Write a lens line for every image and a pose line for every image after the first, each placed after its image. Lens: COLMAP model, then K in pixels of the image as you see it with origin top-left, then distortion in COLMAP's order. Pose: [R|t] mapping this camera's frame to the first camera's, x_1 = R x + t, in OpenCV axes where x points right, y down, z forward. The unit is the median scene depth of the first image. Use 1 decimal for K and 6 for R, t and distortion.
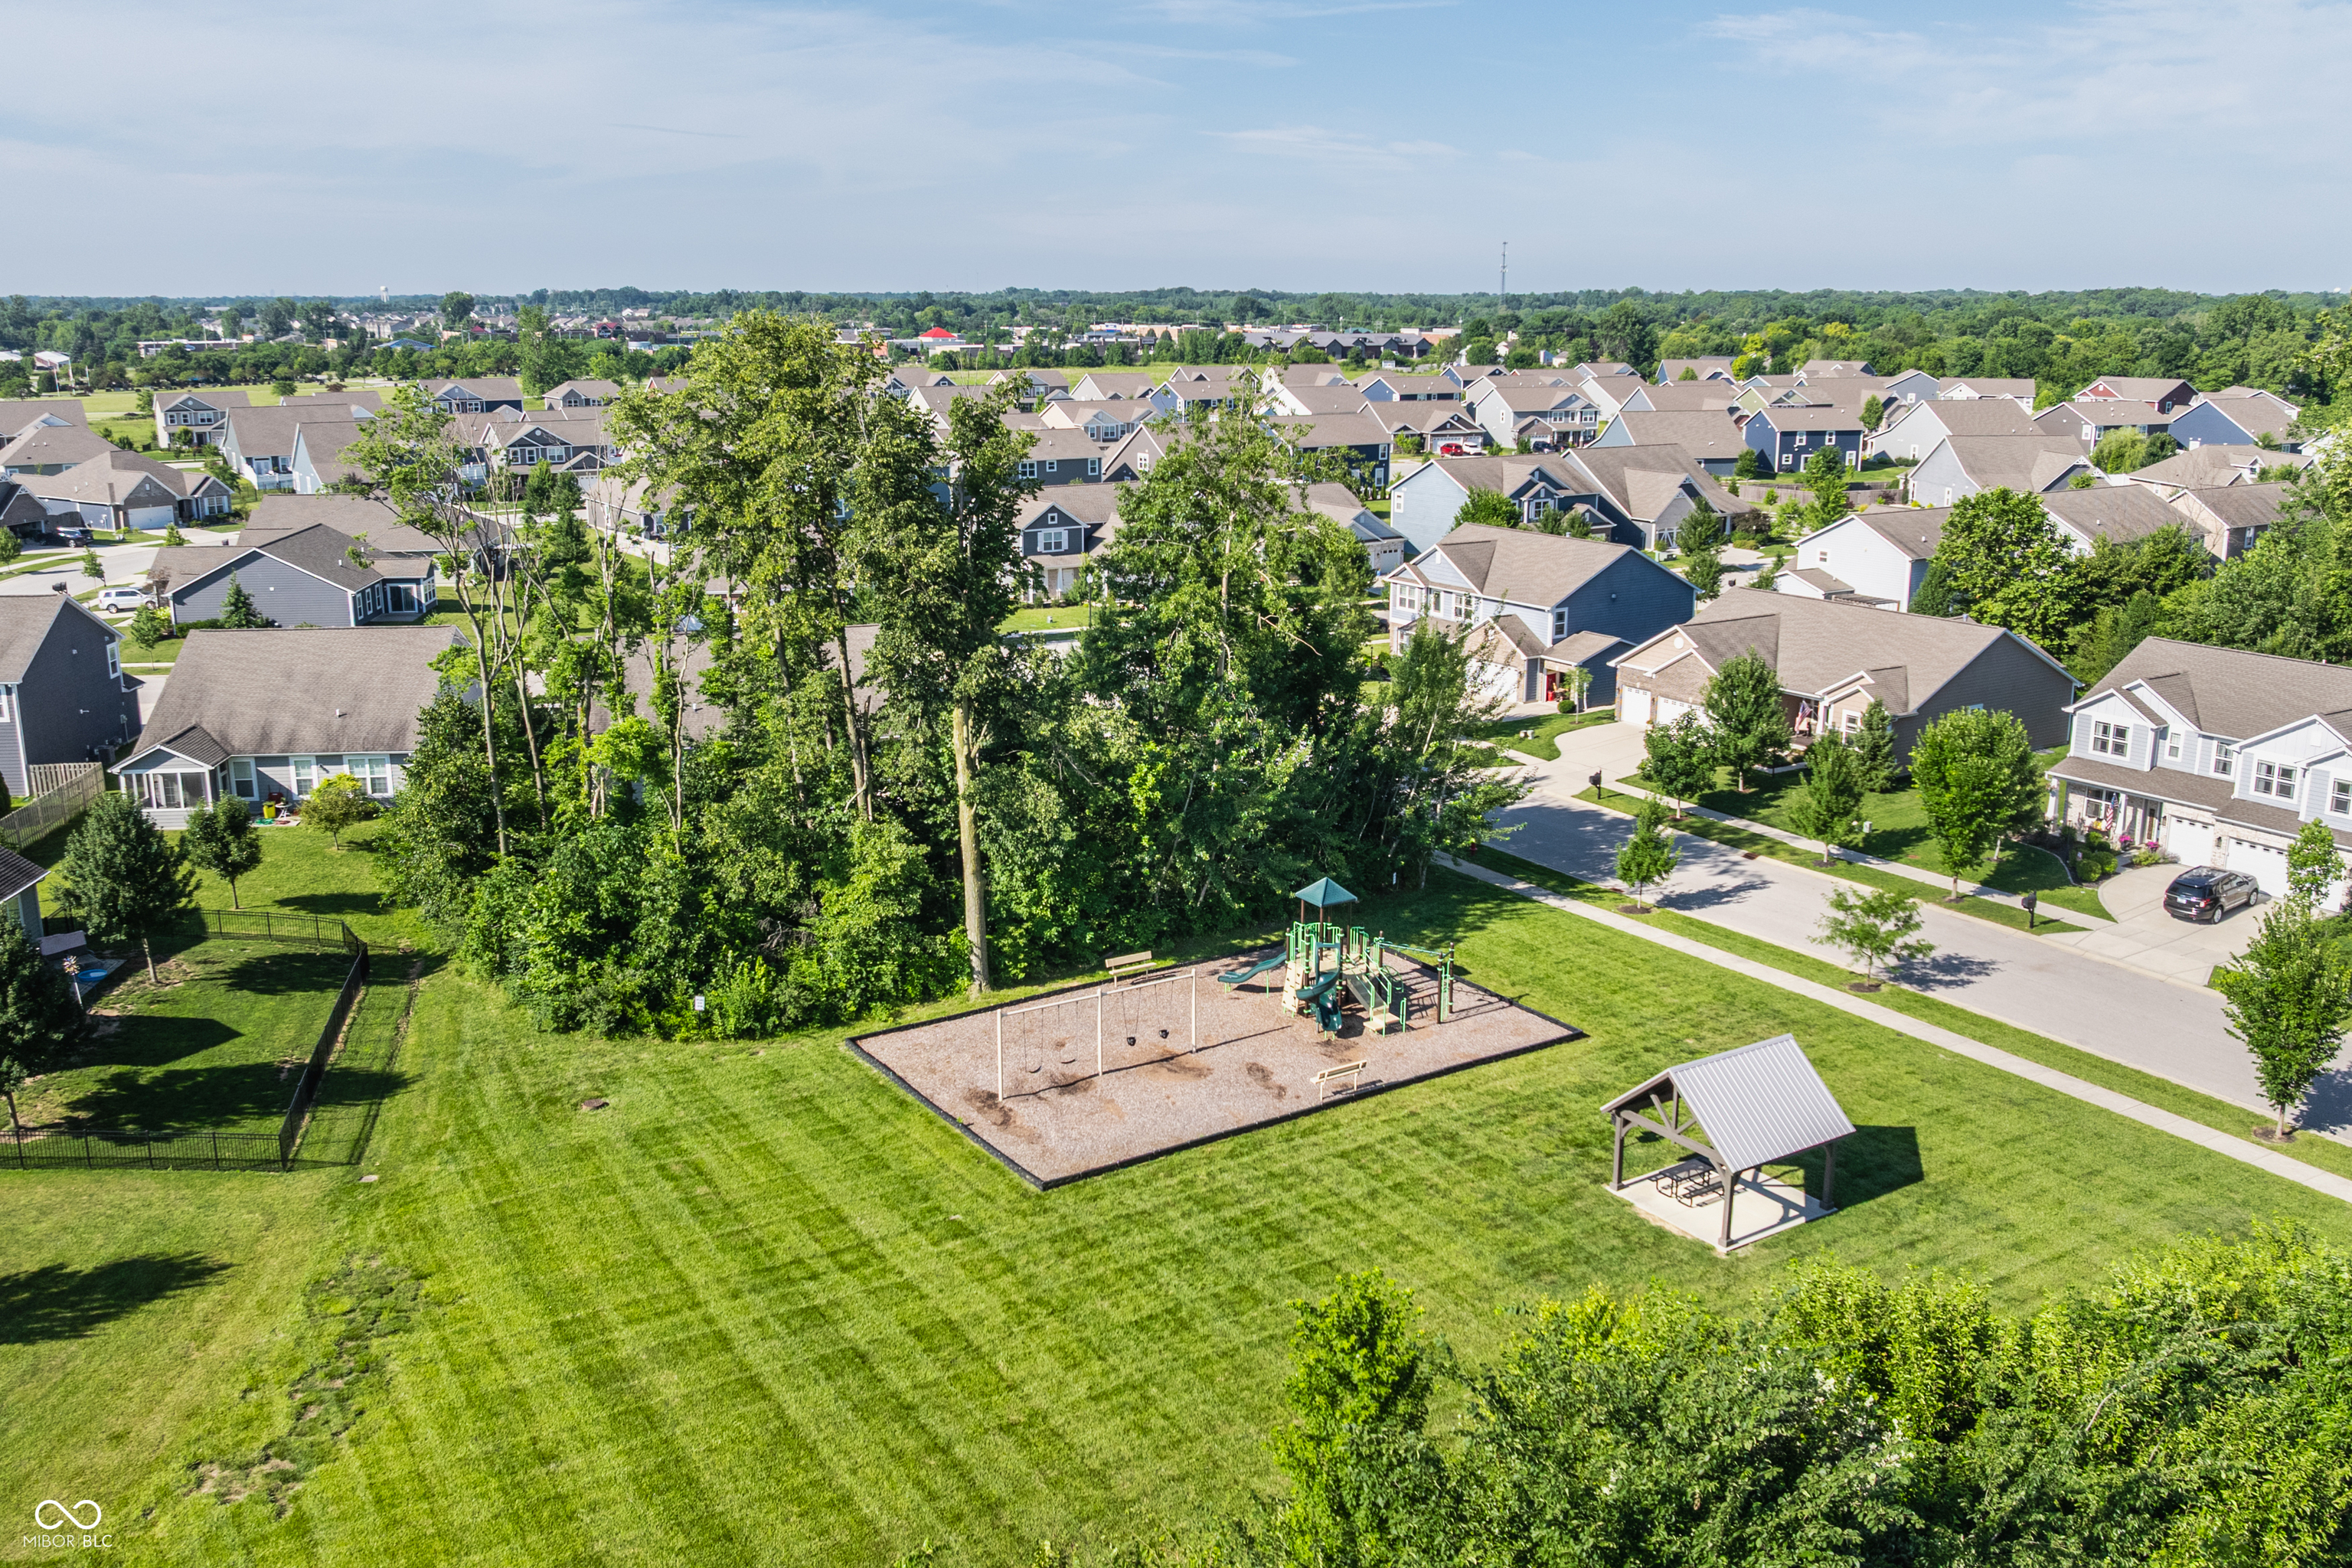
lens RADIAL K [[1860.0, 0, 1176.0], [0, 1860.0, 784.0], [0, 0, 1]] dist [-0.007504, -0.037653]
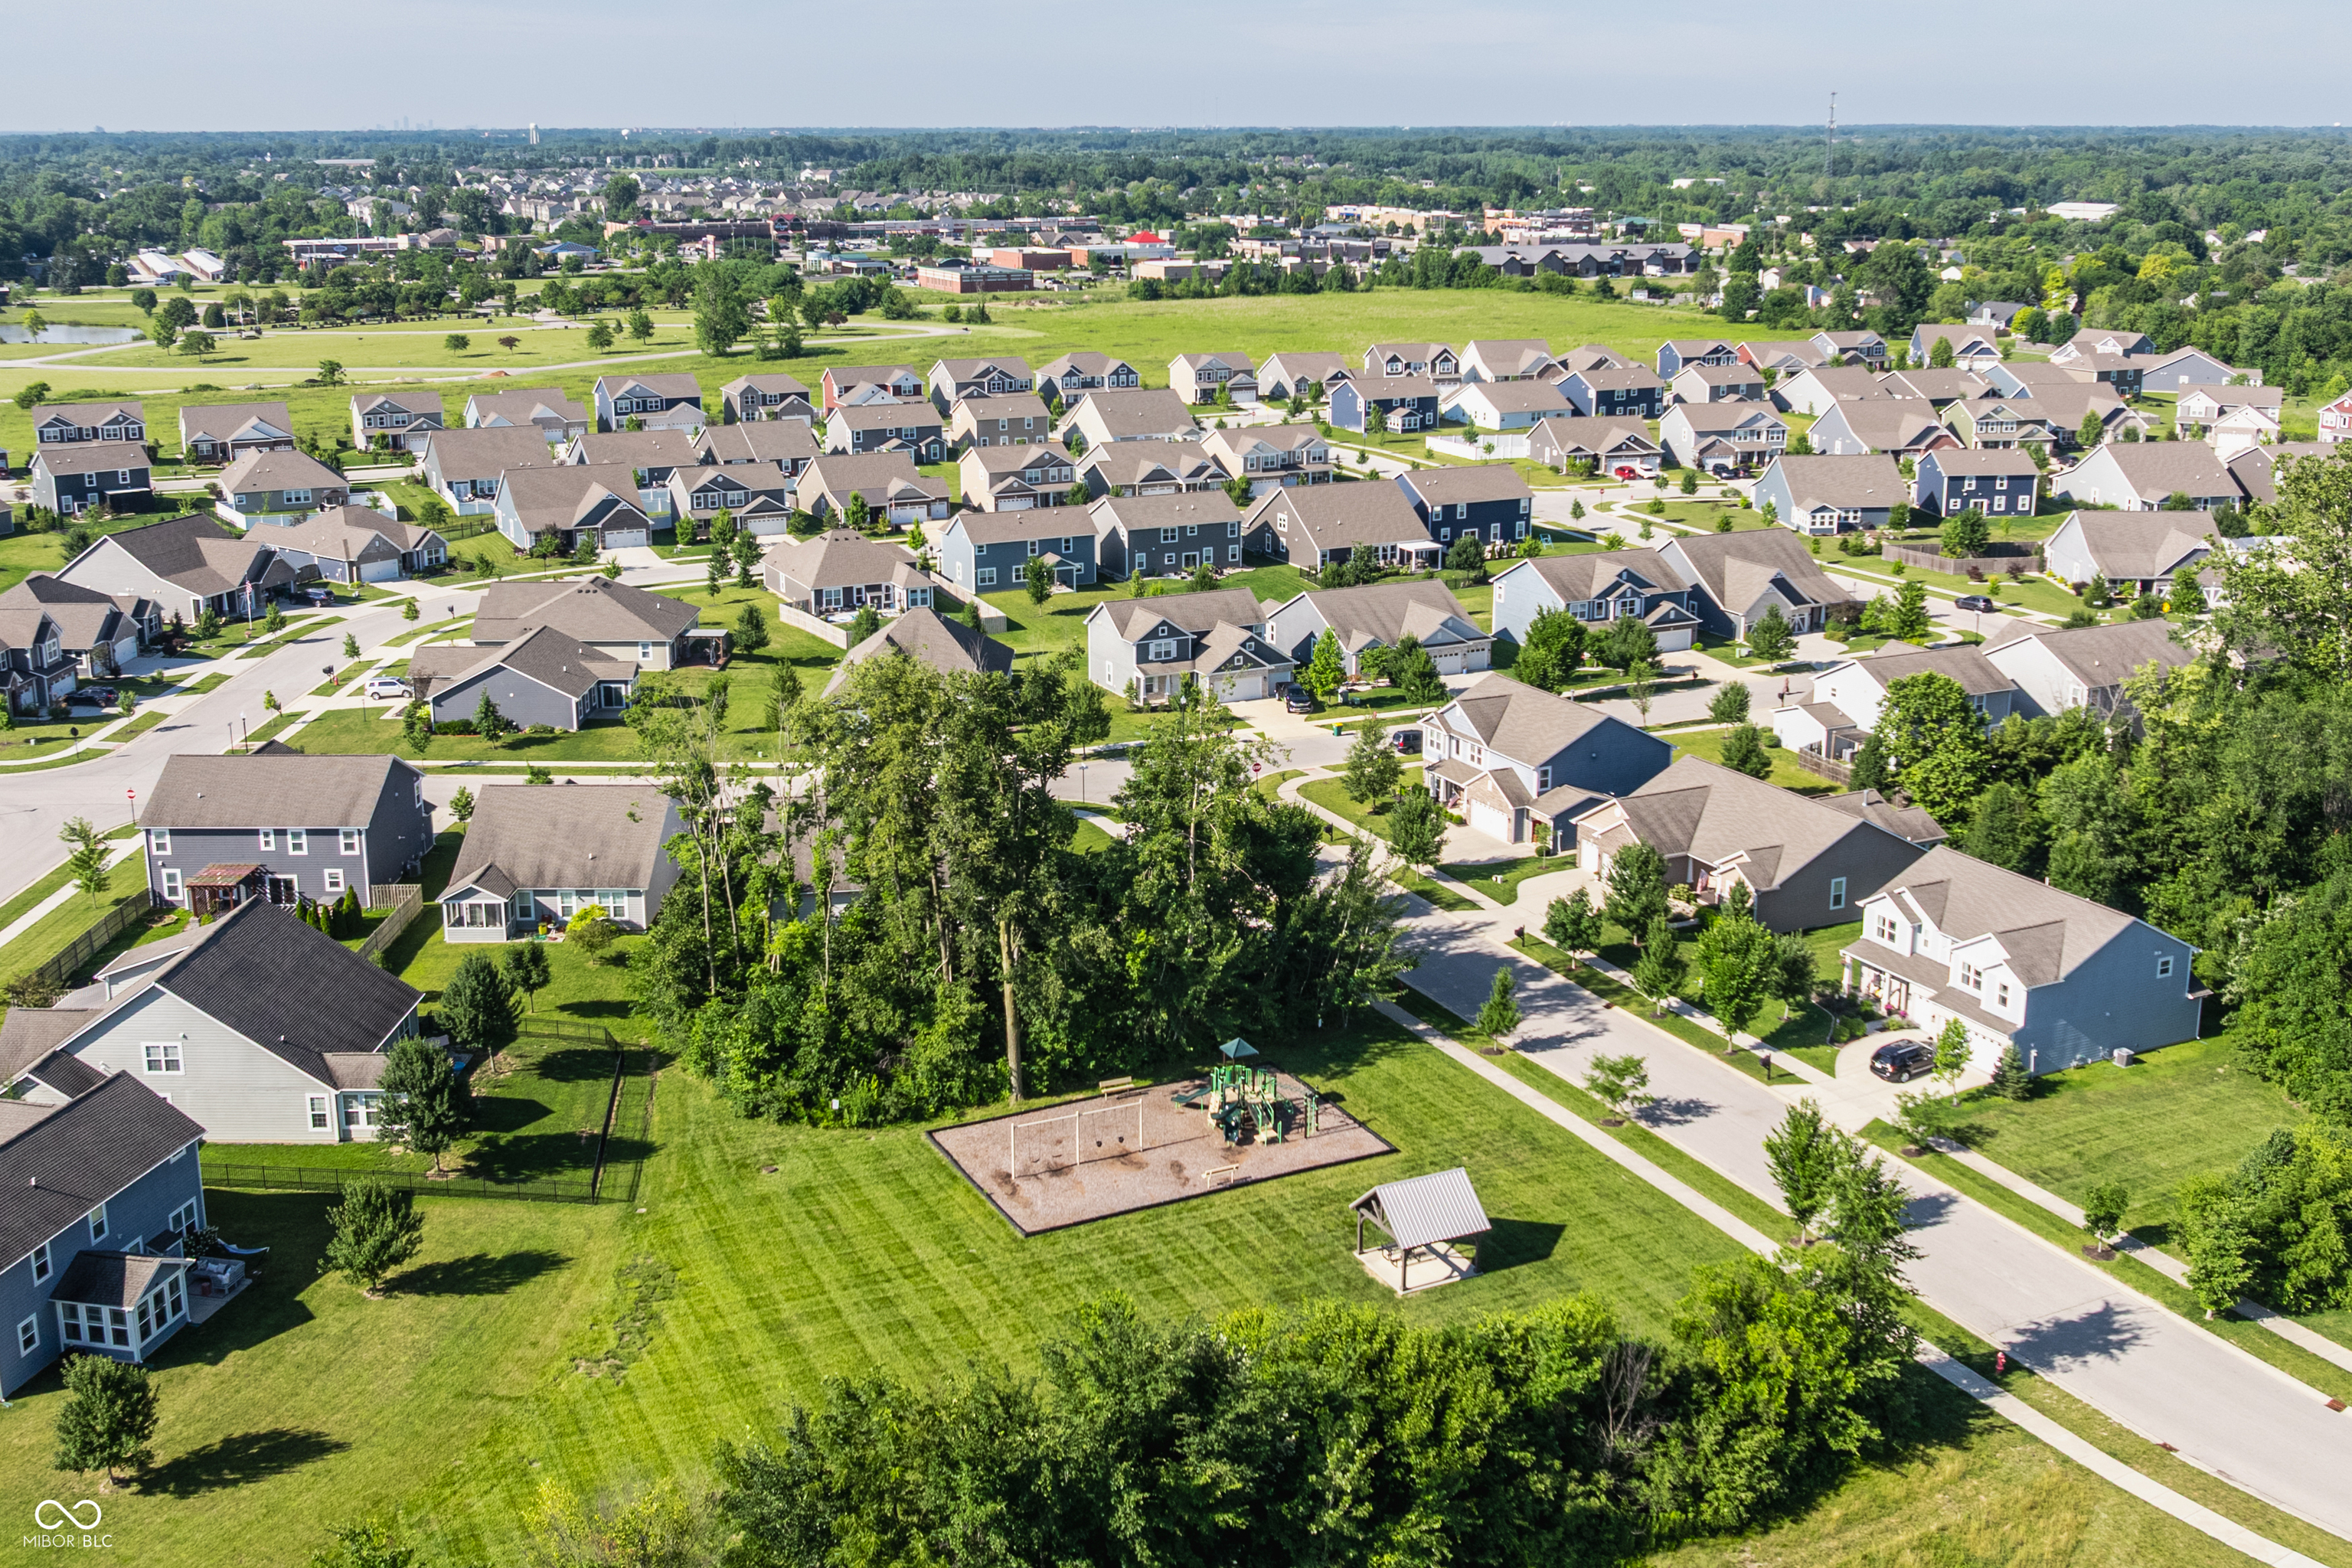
lens RADIAL K [[2059.5, 0, 1164.0], [0, 2059.5, 773.1], [0, 0, 1]] dist [0.004024, -0.057884]
pose [[0.993692, 0.026210, -0.109033, 0.188521], [-0.025233, 0.999628, 0.010336, -0.173916], [0.109264, -0.007520, 0.993984, -0.651898]]
